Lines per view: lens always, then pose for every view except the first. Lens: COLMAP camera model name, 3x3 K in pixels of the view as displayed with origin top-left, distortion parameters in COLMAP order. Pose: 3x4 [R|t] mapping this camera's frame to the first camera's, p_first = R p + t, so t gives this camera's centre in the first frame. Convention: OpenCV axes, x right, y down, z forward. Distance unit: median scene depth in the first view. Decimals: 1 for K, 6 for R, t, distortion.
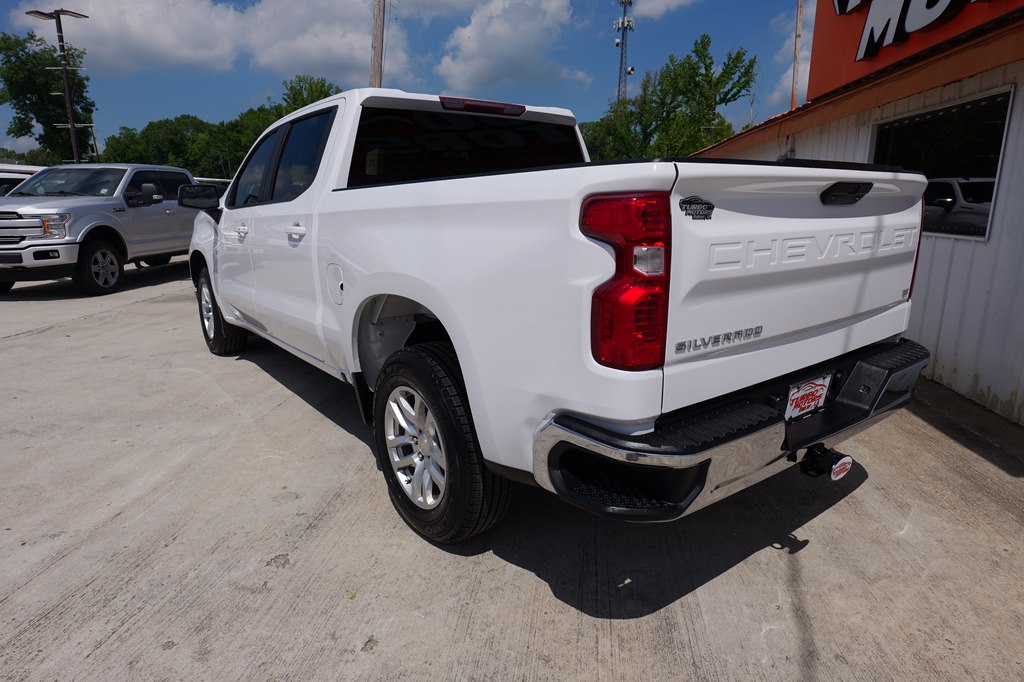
lens RADIAL K [[600.1, 0, 515.7], [0, 600.1, 337.4], [0, 0, 1]] dist [-0.012726, 0.001801]
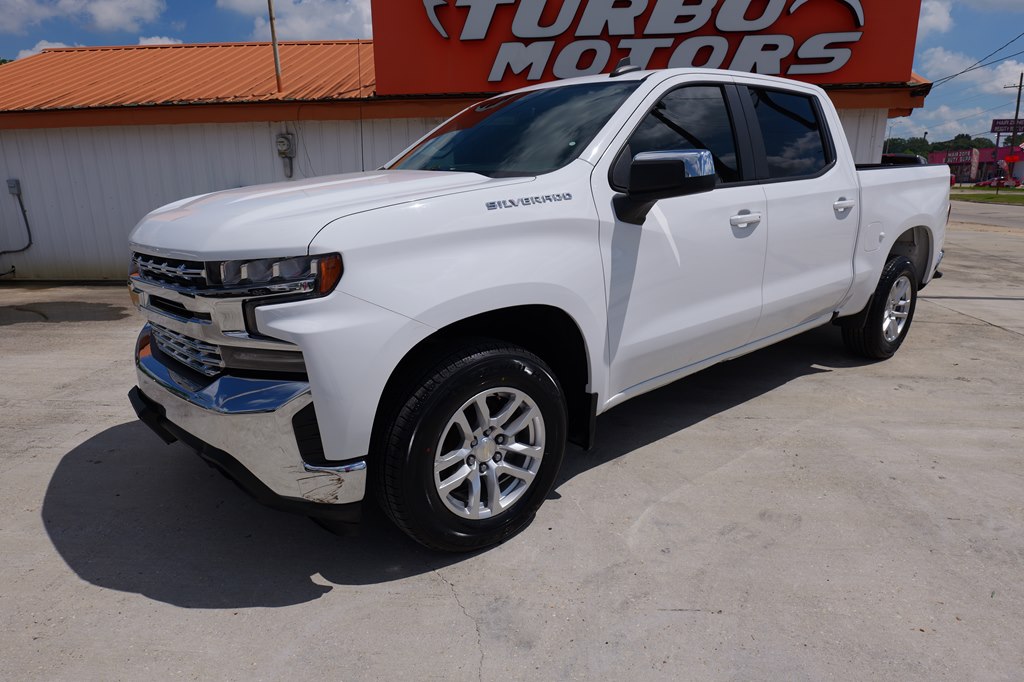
lens RADIAL K [[597.2, 0, 512.0], [0, 597.2, 341.0], [0, 0, 1]] dist [-0.016376, 0.004124]
pose [[-0.015560, -0.261813, 0.964993, -0.196233], [0.234796, 0.937167, 0.258050, -0.048593], [-0.971920, 0.230592, 0.046890, 0.209783]]
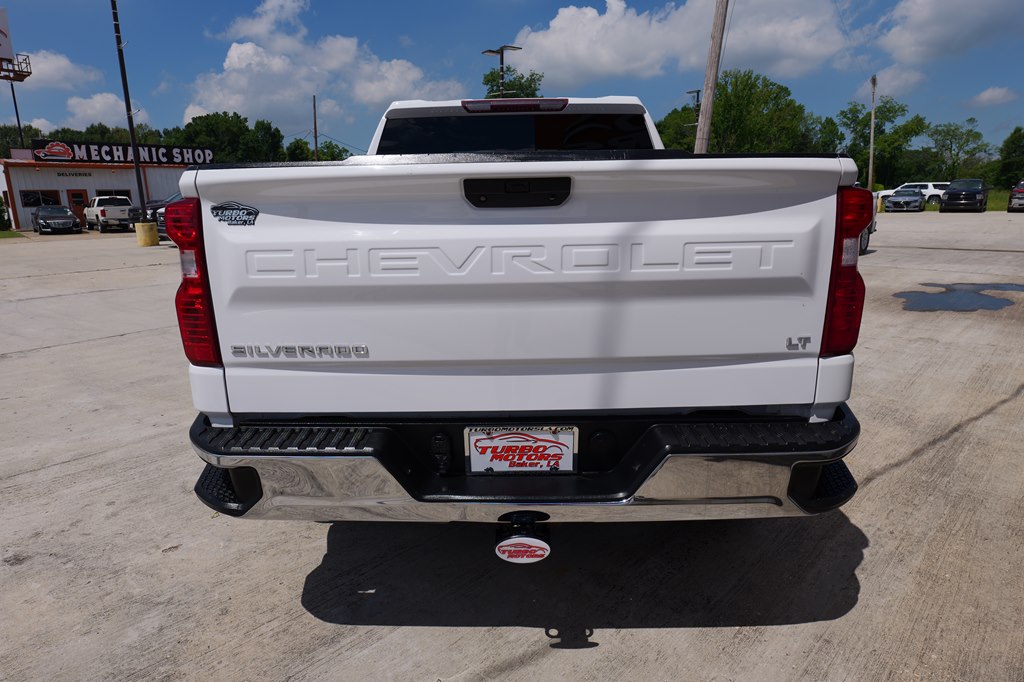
lens RADIAL K [[597.5, 0, 508.3], [0, 597.5, 339.3], [0, 0, 1]] dist [-0.010437, 0.002886]
pose [[0.784458, 0.131011, -0.606186, 0.081629], [-0.124476, 0.990803, 0.053053, -0.007459], [0.607562, 0.033837, 0.793551, 0.031340]]
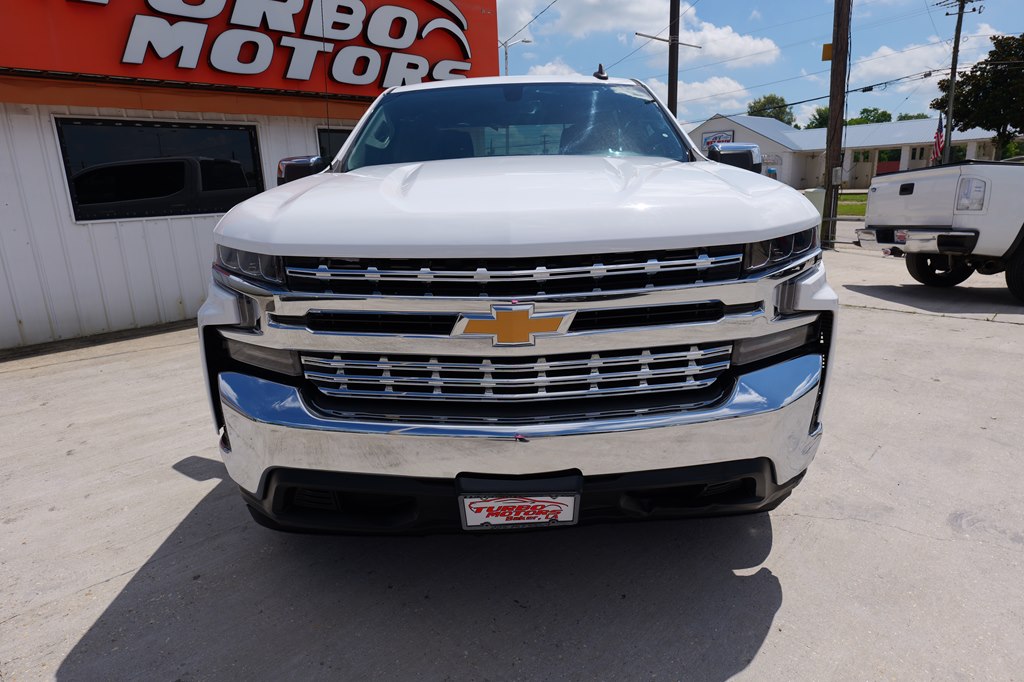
lens RADIAL K [[597.2, 0, 512.0], [0, 597.2, 341.0], [0, 0, 1]] dist [-0.016376, 0.004124]
pose [[-0.781068, -0.132559, 0.610214, -0.141436], [0.172863, 0.893119, 0.415279, -0.069046], [-0.600043, 0.429845, -0.674672, 0.310655]]
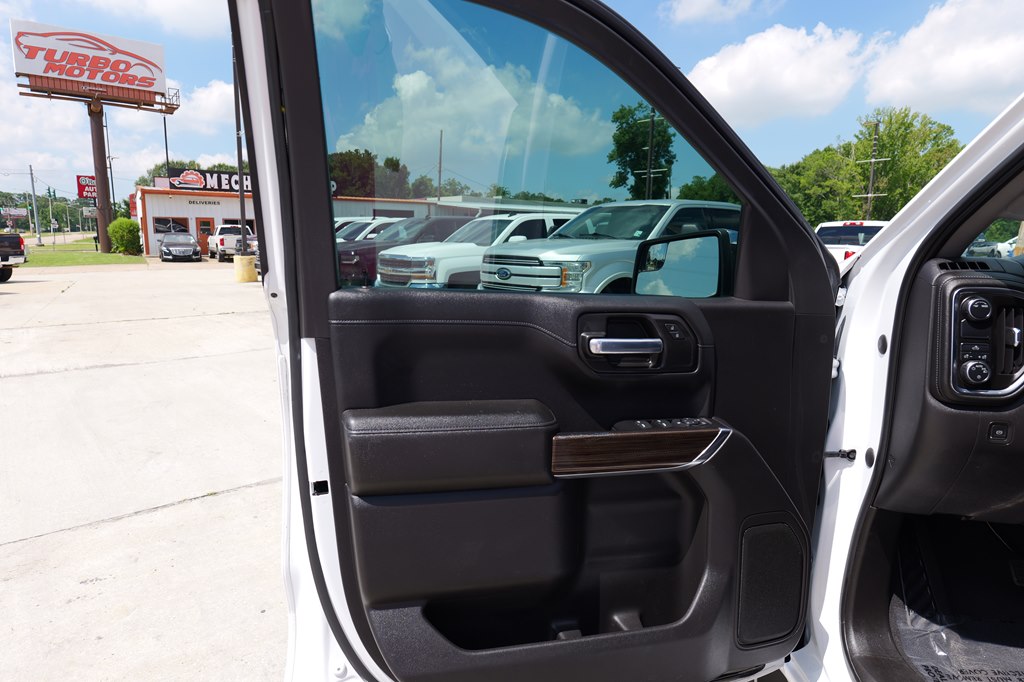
lens RADIAL K [[597.6, 0, 509.1], [0, 597.6, 340.2], [0, 0, 1]] dist [-0.009704, 0.001843]
pose [[0.658011, 0.138244, -0.740209, -0.075469], [-0.183675, 0.982778, 0.020269, -0.034392], [0.730264, 0.122621, 0.672071, 0.136869]]
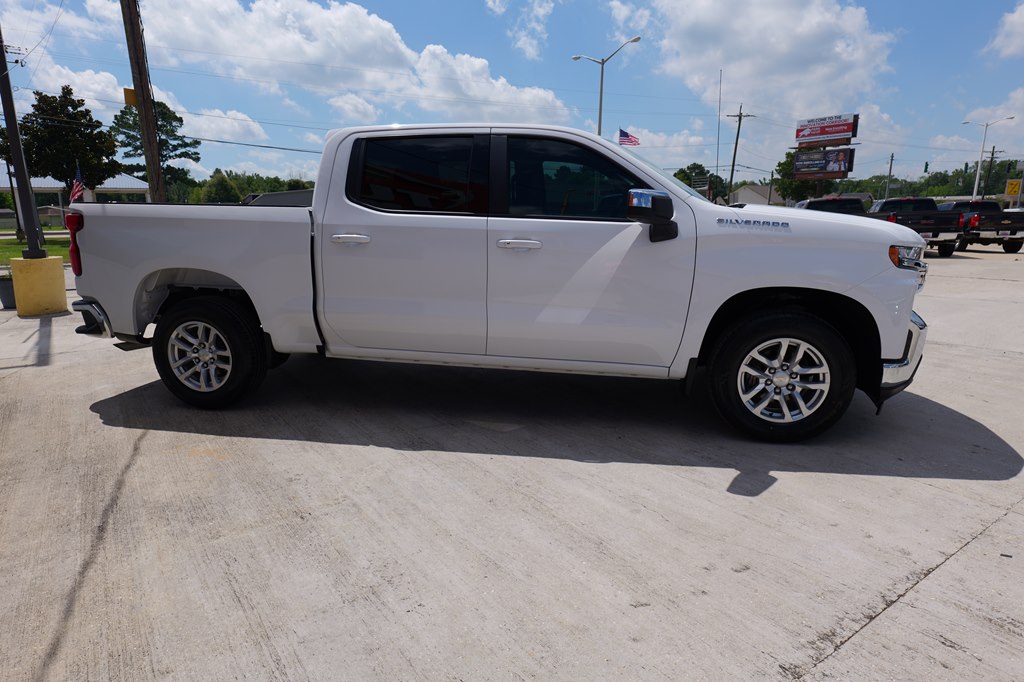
lens RADIAL K [[591.3, 0, 515.6], [0, 591.3, 340.7], [0, 0, 1]] dist [-0.013519, 0.000424]
pose [[-0.743466, 0.145558, -0.652741, 0.090887], [-0.143906, 0.918345, 0.368693, -0.072930], [0.653107, 0.368044, -0.661812, 0.317215]]
